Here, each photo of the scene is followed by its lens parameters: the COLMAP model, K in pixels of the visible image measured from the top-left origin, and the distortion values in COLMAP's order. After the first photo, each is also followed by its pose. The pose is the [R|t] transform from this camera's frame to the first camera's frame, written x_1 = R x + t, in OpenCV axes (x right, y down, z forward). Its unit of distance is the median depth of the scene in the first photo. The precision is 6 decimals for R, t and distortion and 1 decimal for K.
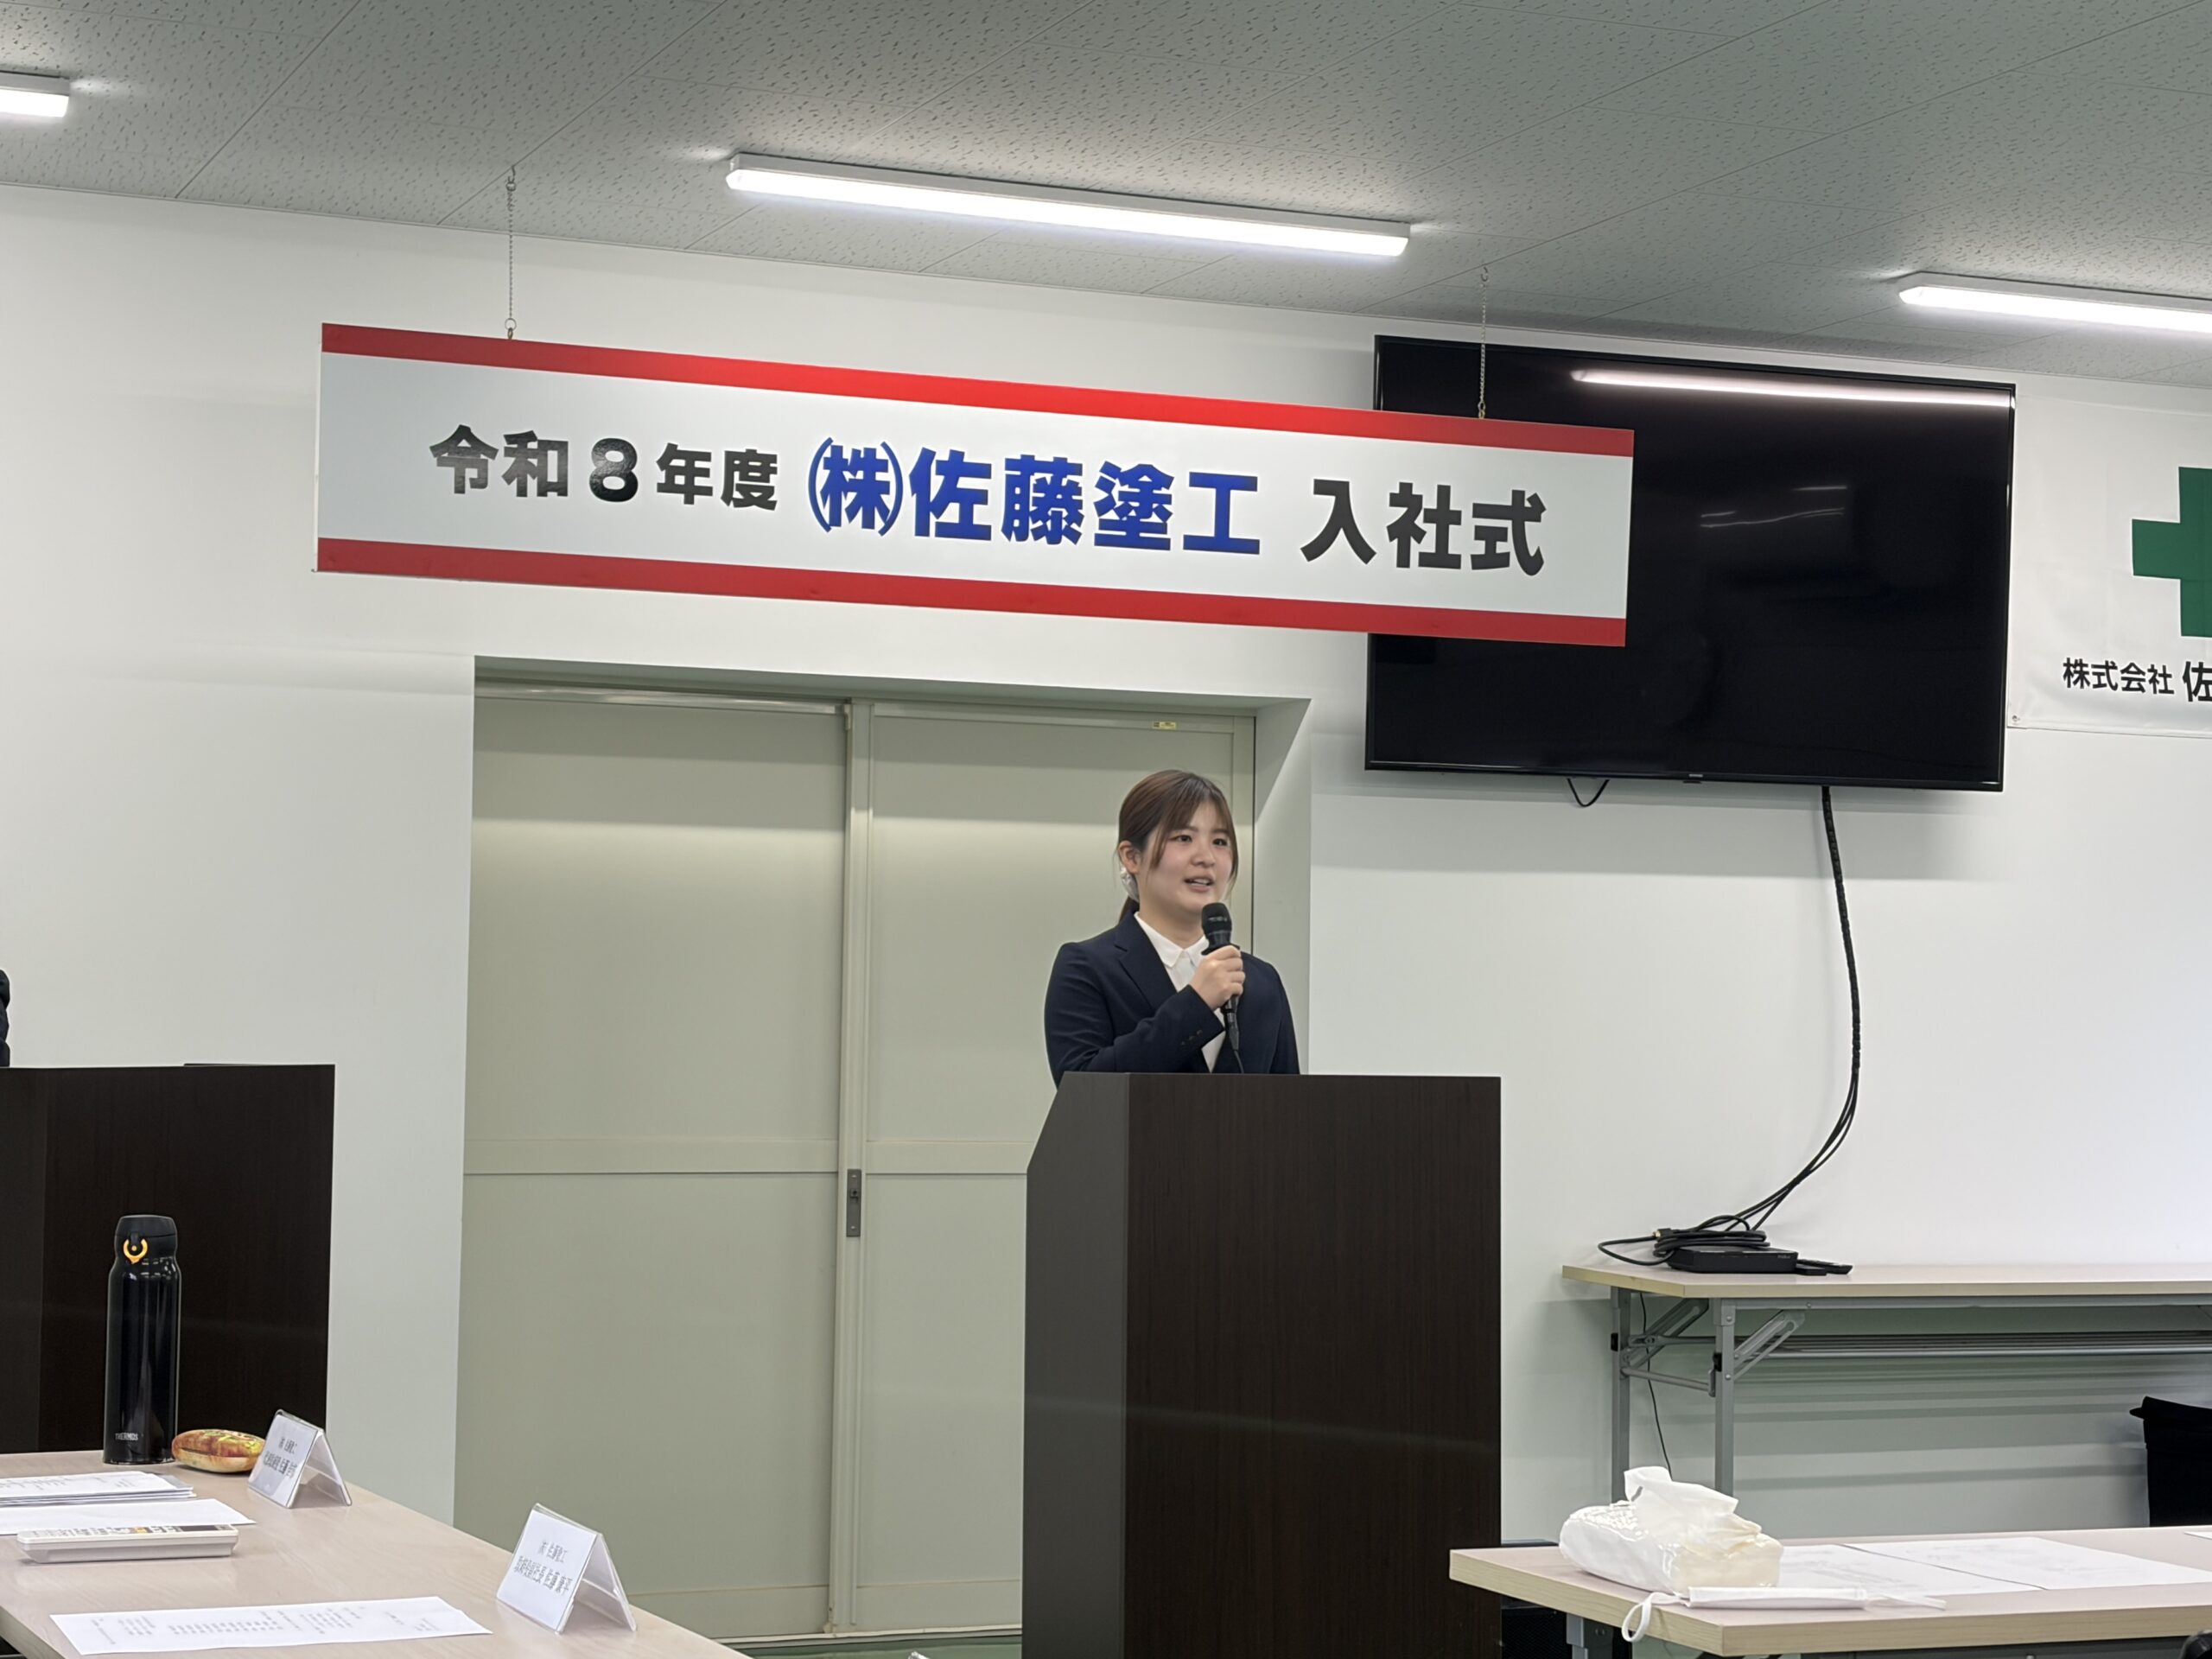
lens RADIAL K [[3994.9, 0, 1106.2], [0, 3994.9, 830.8], [0, 0, 1]] dist [0.126881, 0.000000]
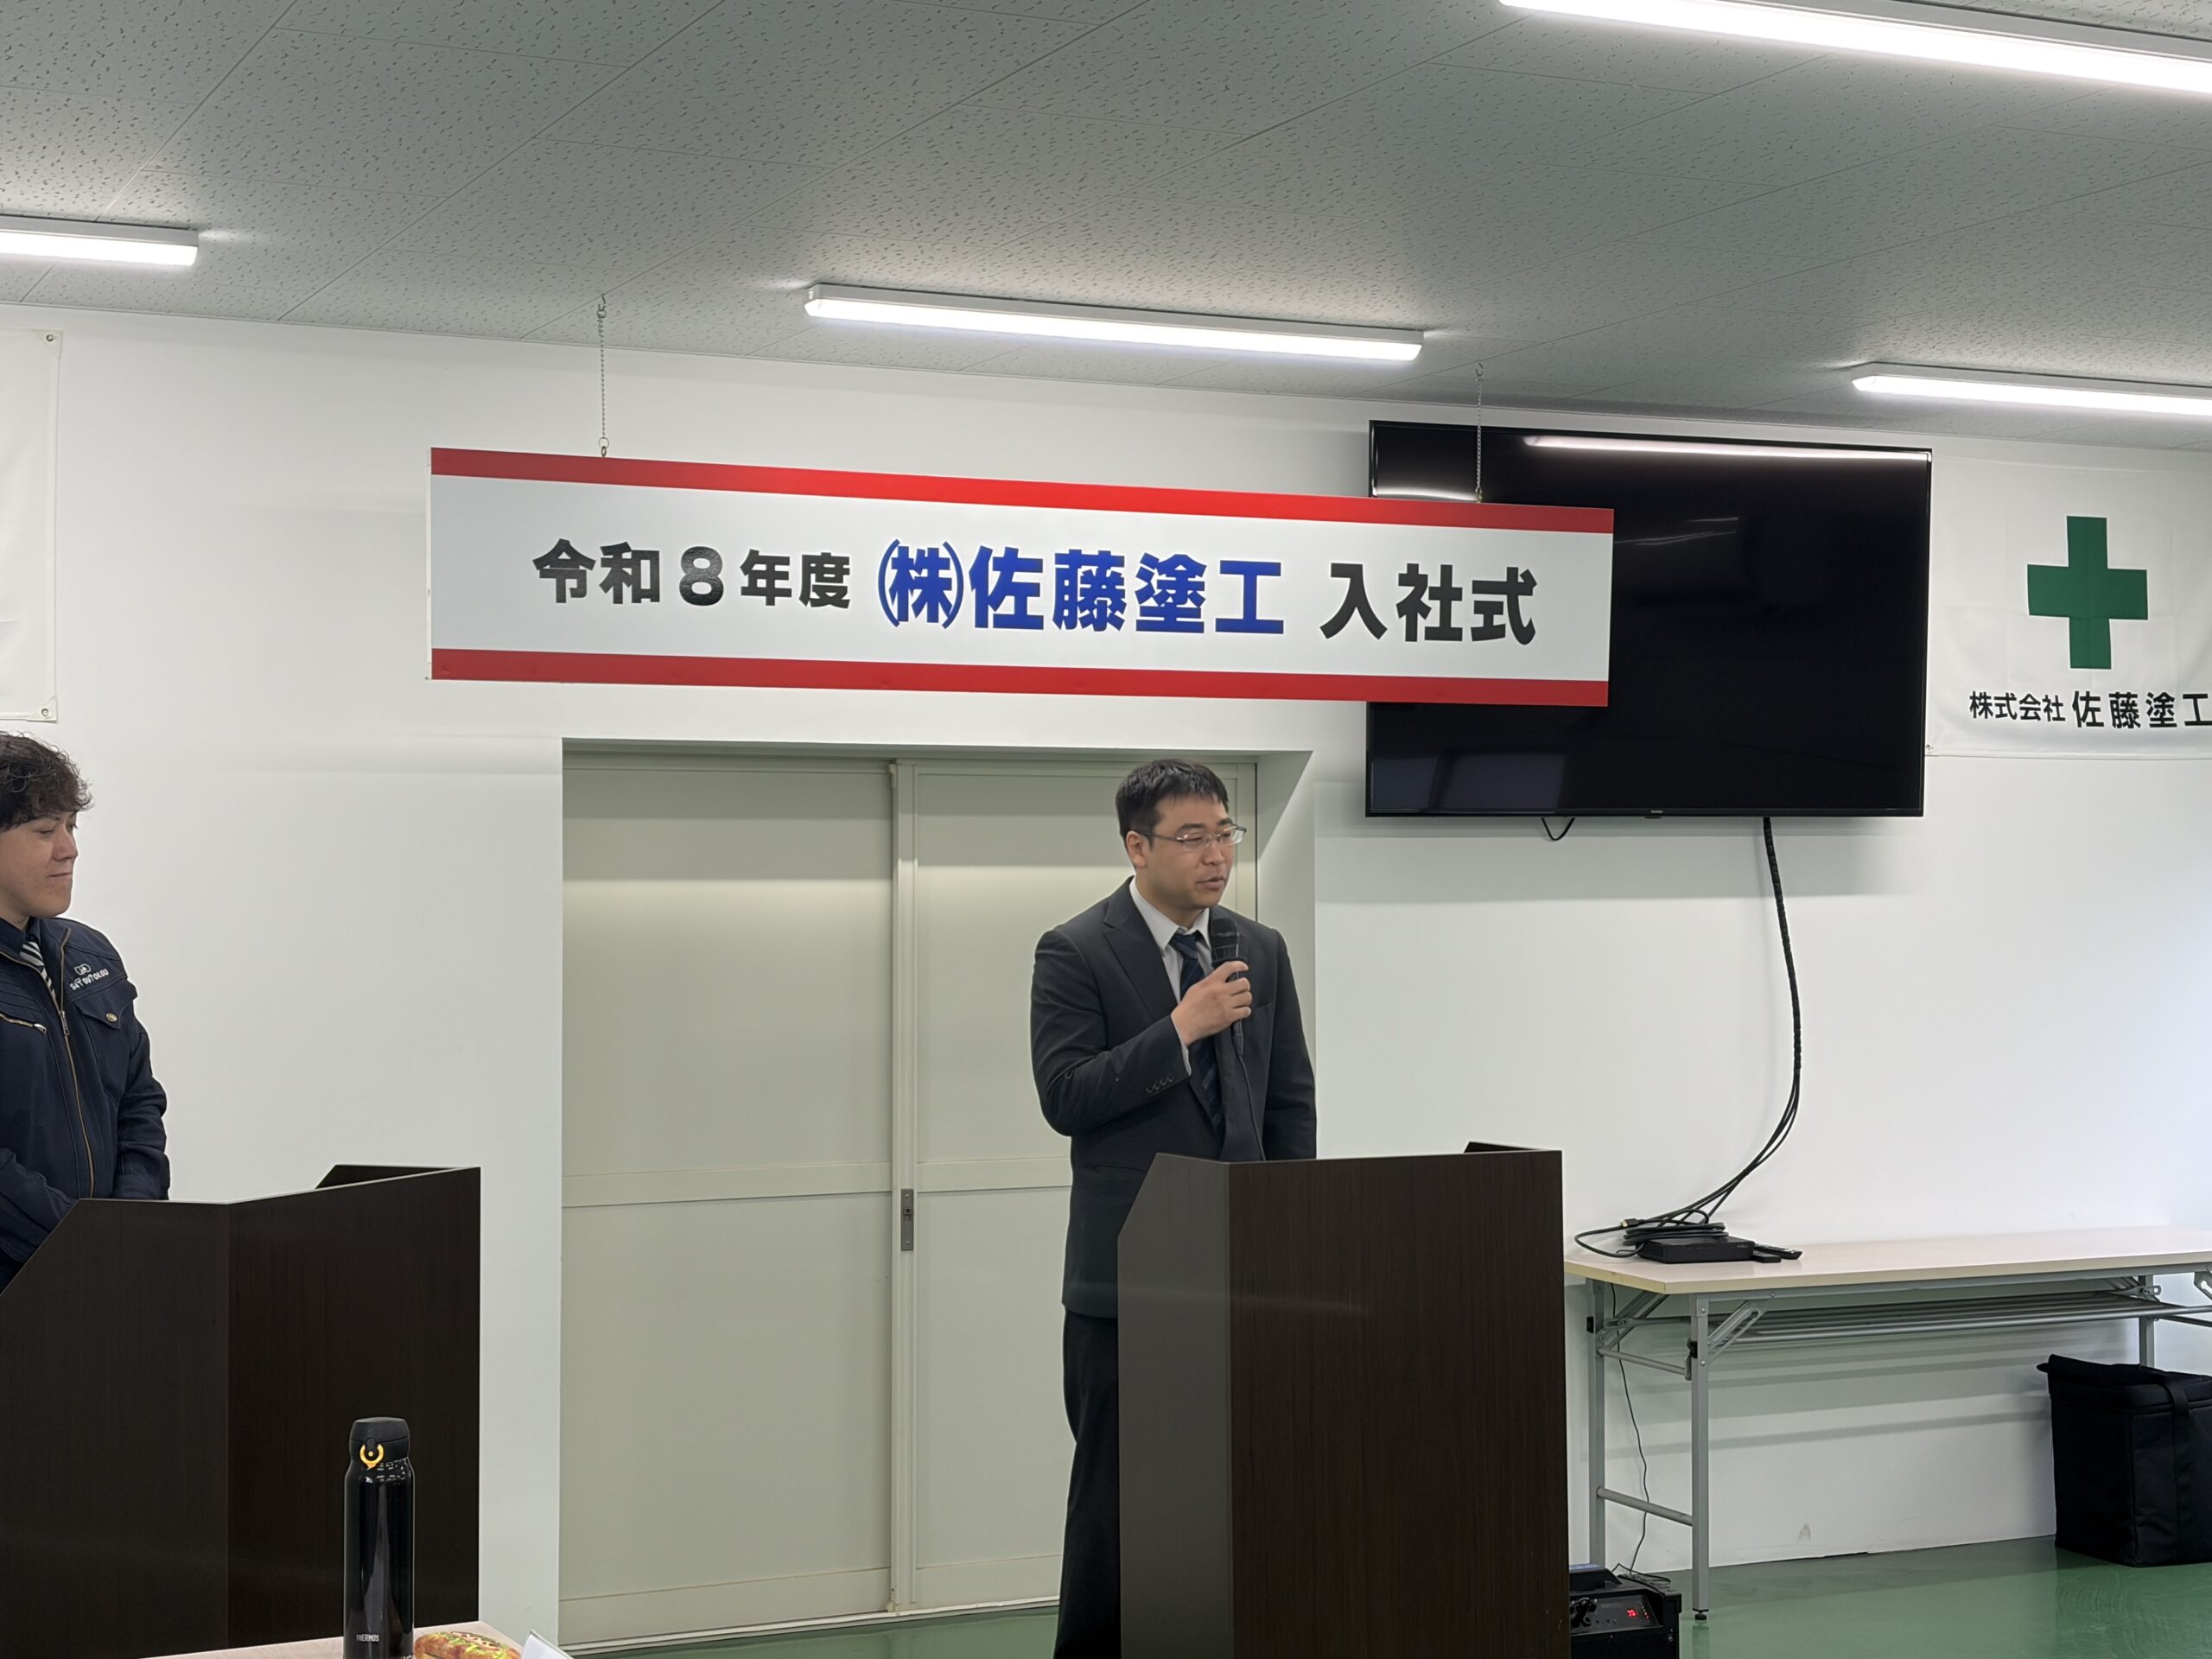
lens RADIAL K [[3404.8, 0, 1091.5], [0, 3404.8, 824.3], [0, 0, 1]] dist [0.128806, 0.000000]
pose [[0.999000, -0.016420, 0.041579, -0.052459], [0.015168, 0.999427, 0.030245, -0.045295], [-0.042052, -0.029584, 0.998677, 0.071678]]
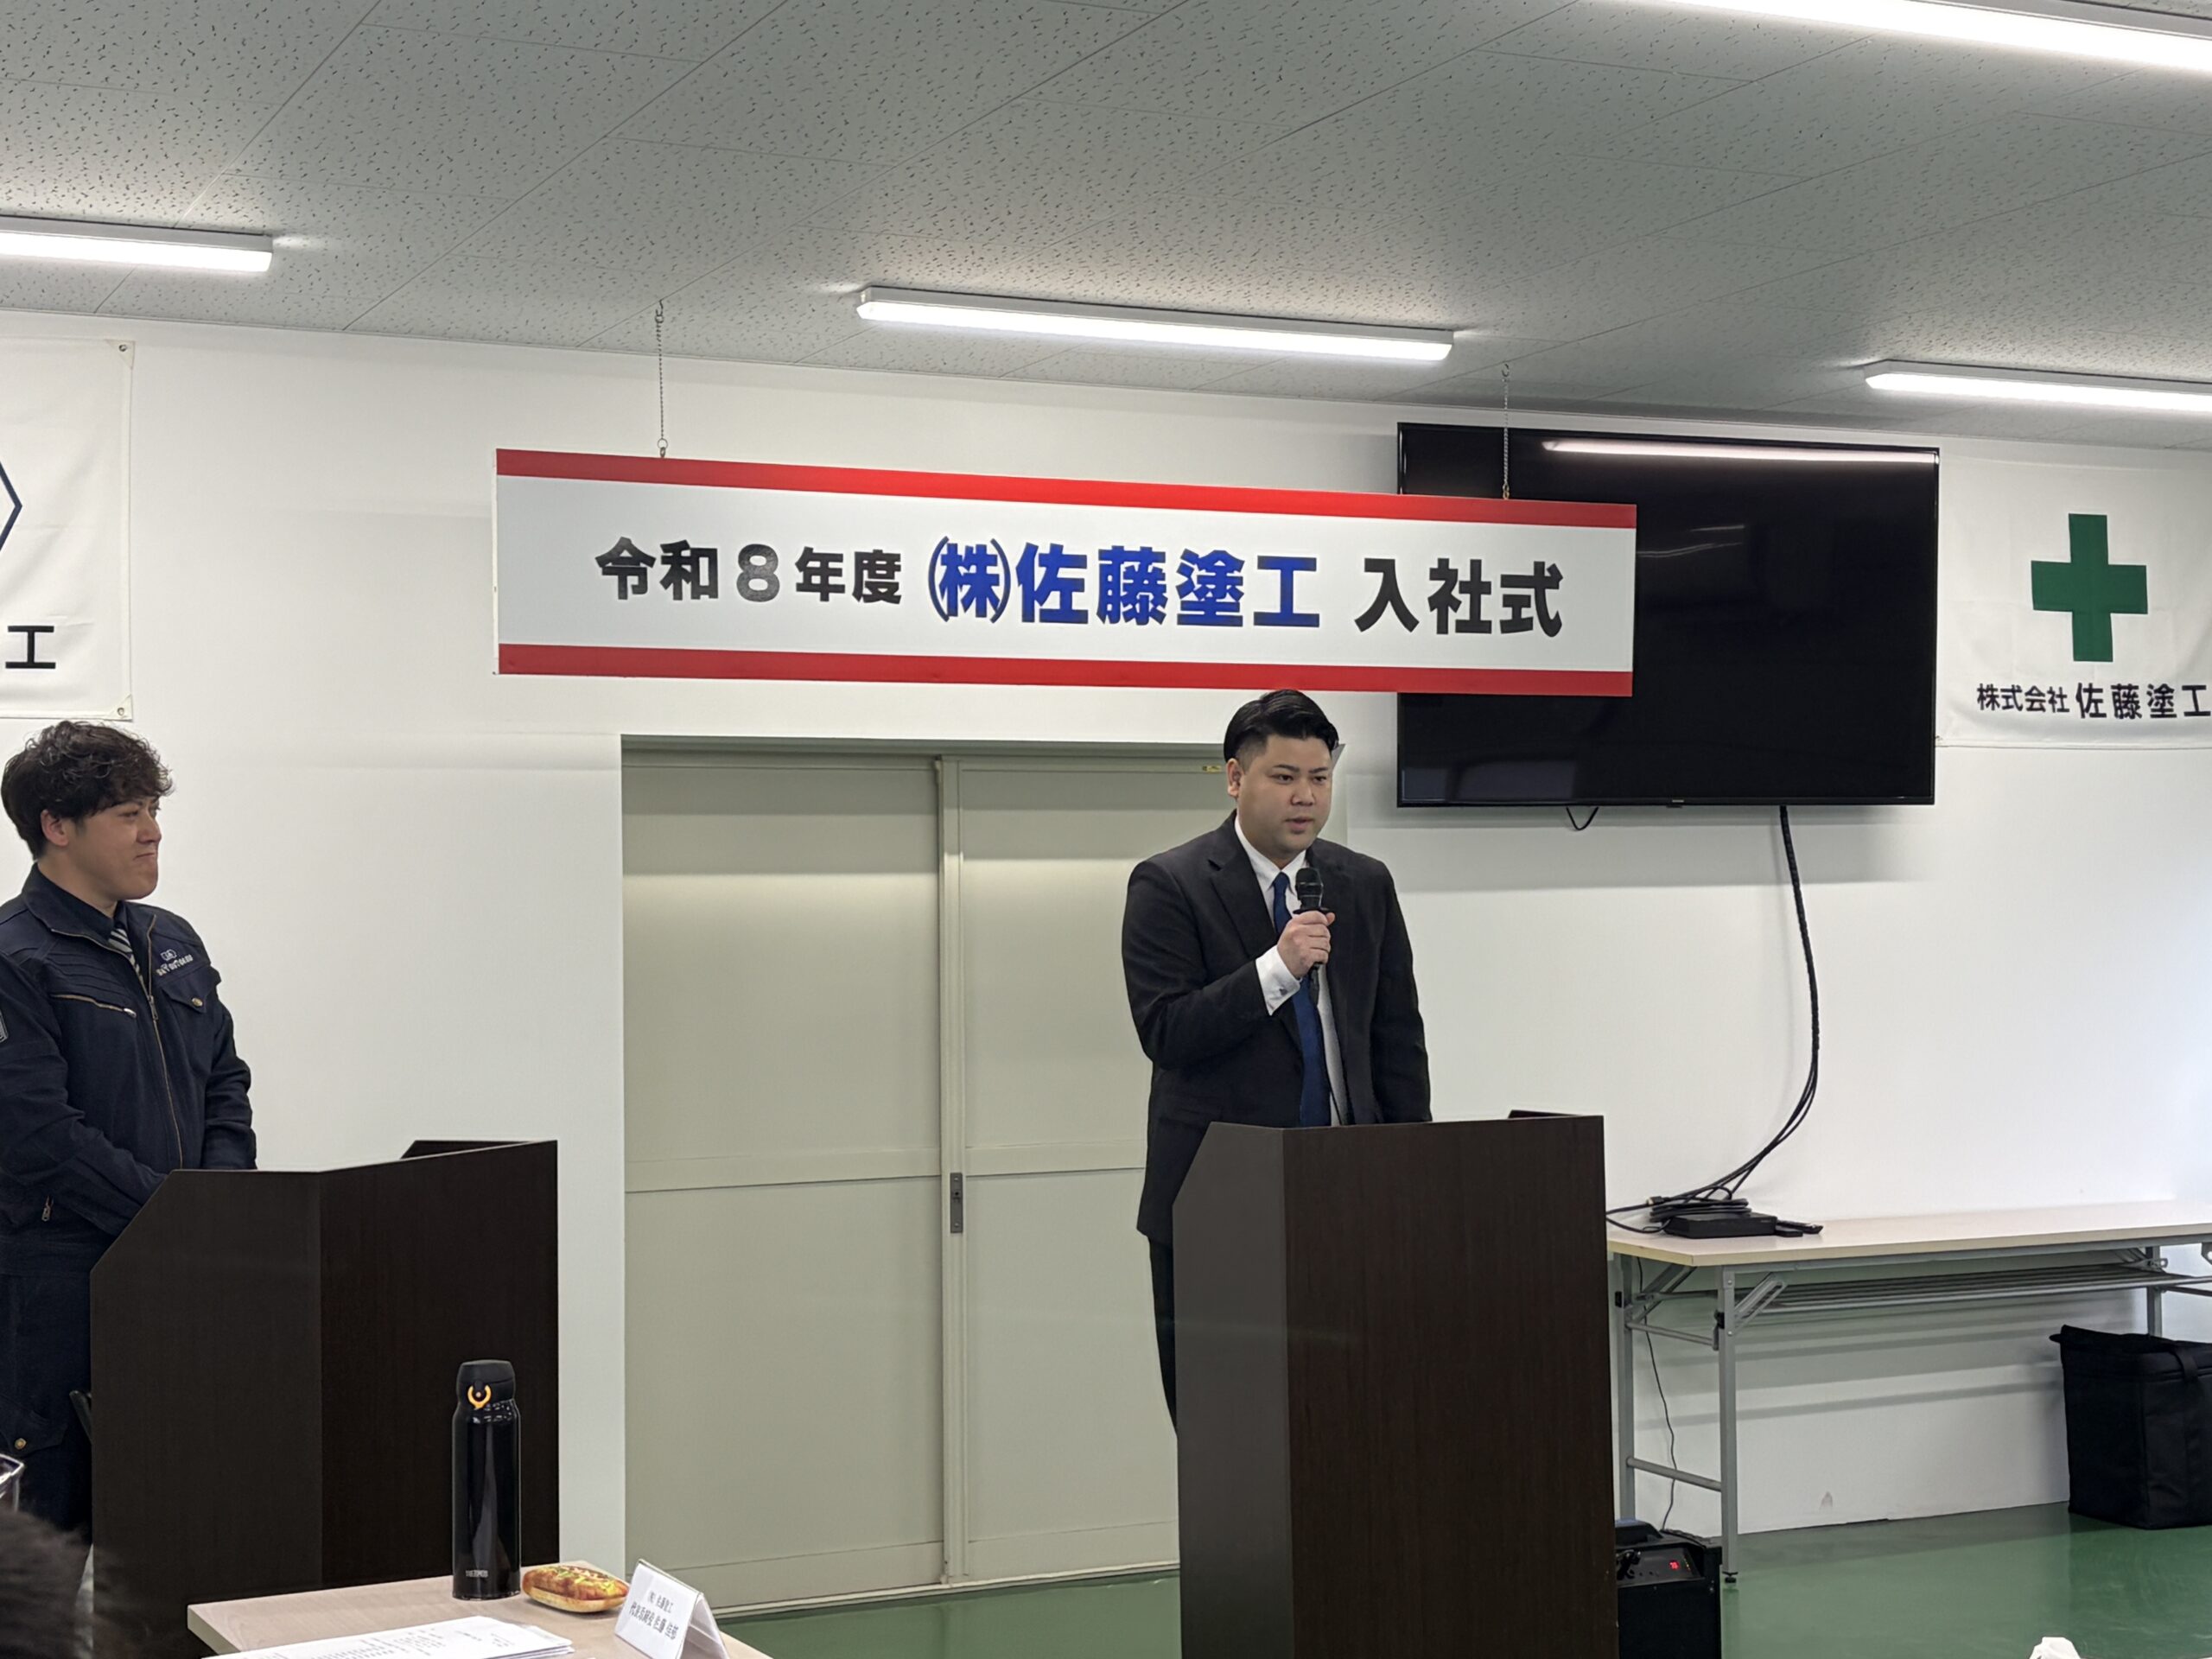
lens RADIAL K [[3308.2, 0, 1113.7], [0, 3308.2, 839.1], [0, 0, 1]] dist [0.125548, 0.000000]
pose [[0.998507, -0.026101, 0.047979, -0.064453], [0.024907, 0.999369, 0.025315, -0.033992], [-0.048609, -0.024082, 0.998528, 0.070527]]
